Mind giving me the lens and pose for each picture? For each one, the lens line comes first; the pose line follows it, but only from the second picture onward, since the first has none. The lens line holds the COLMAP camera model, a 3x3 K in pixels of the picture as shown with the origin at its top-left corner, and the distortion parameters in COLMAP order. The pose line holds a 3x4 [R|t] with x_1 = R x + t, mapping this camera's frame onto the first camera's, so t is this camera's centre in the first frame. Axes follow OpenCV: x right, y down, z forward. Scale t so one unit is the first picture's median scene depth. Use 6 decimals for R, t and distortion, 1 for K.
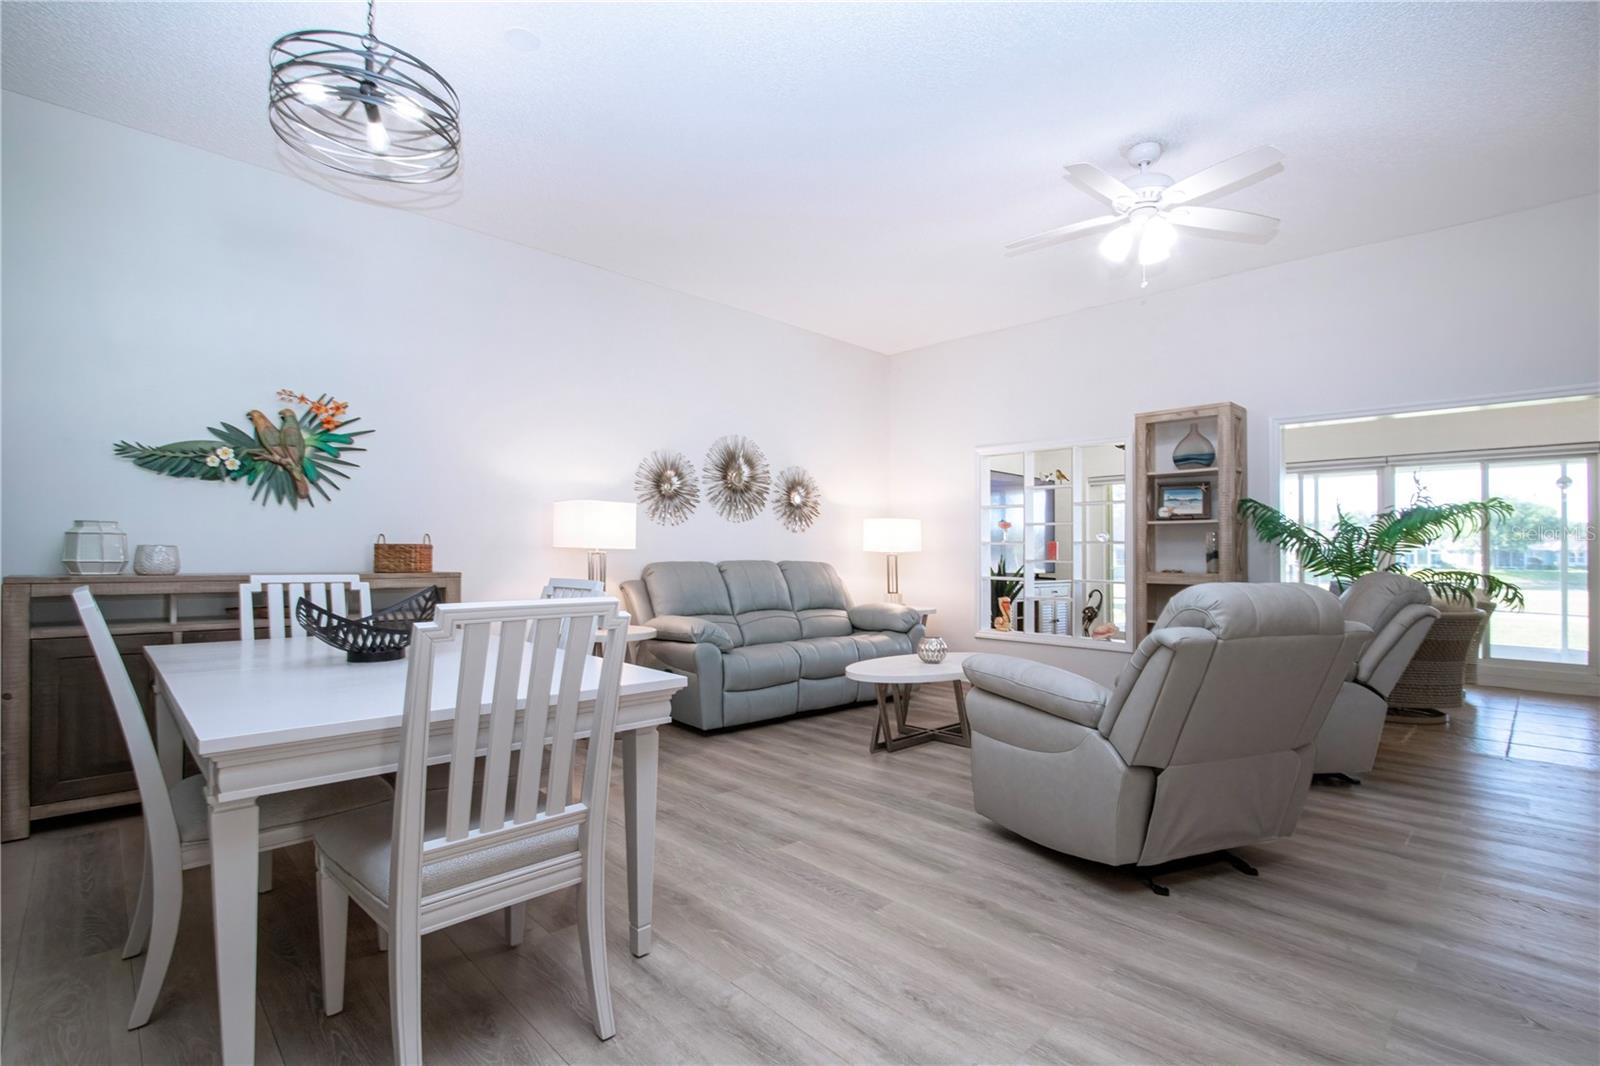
lens RADIAL K [[769.0, 0, 823.1], [0, 769.0, 528.8], [0, 0, 1]] dist [-0.011817, -0.001602]
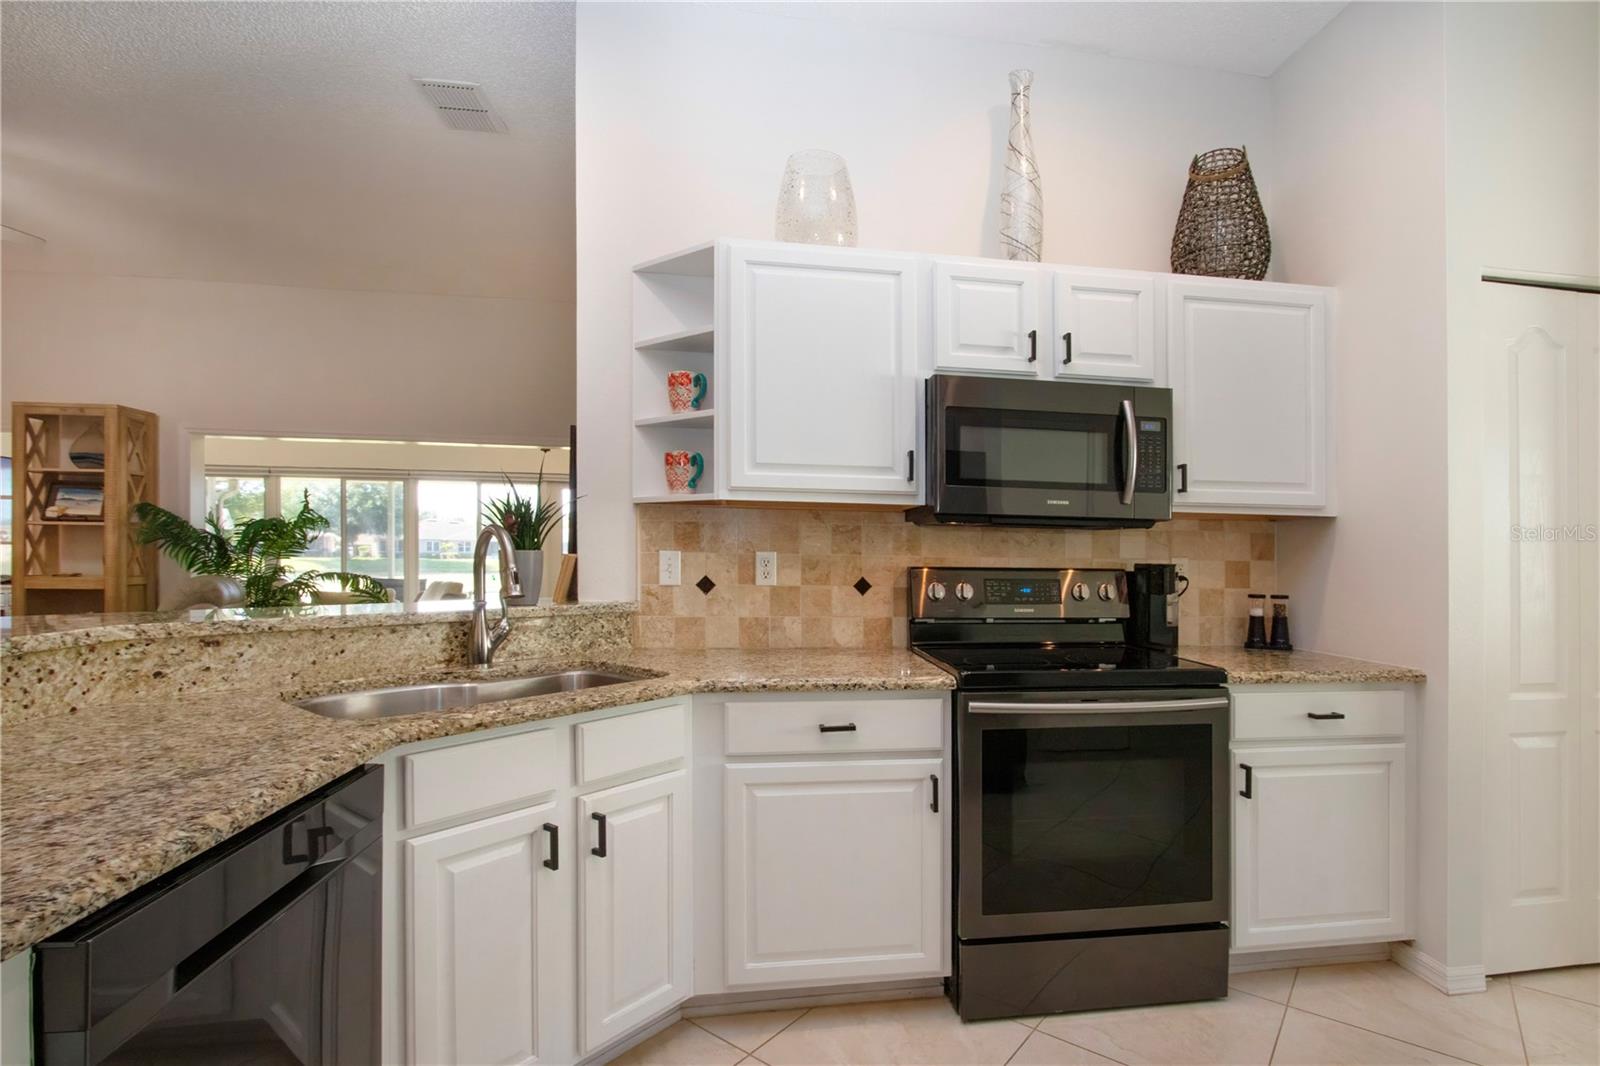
lens RADIAL K [[776.0, 0, 851.2], [0, 776.0, 547.3], [0, 0, 1]] dist [-0.012355, 0.001352]
pose [[0.581853, 0.009675, 0.813236, 0.370334], [-0.037214, 0.999199, 0.014739, -0.039863], [-0.812442, -0.038840, 0.581747, -0.457228]]
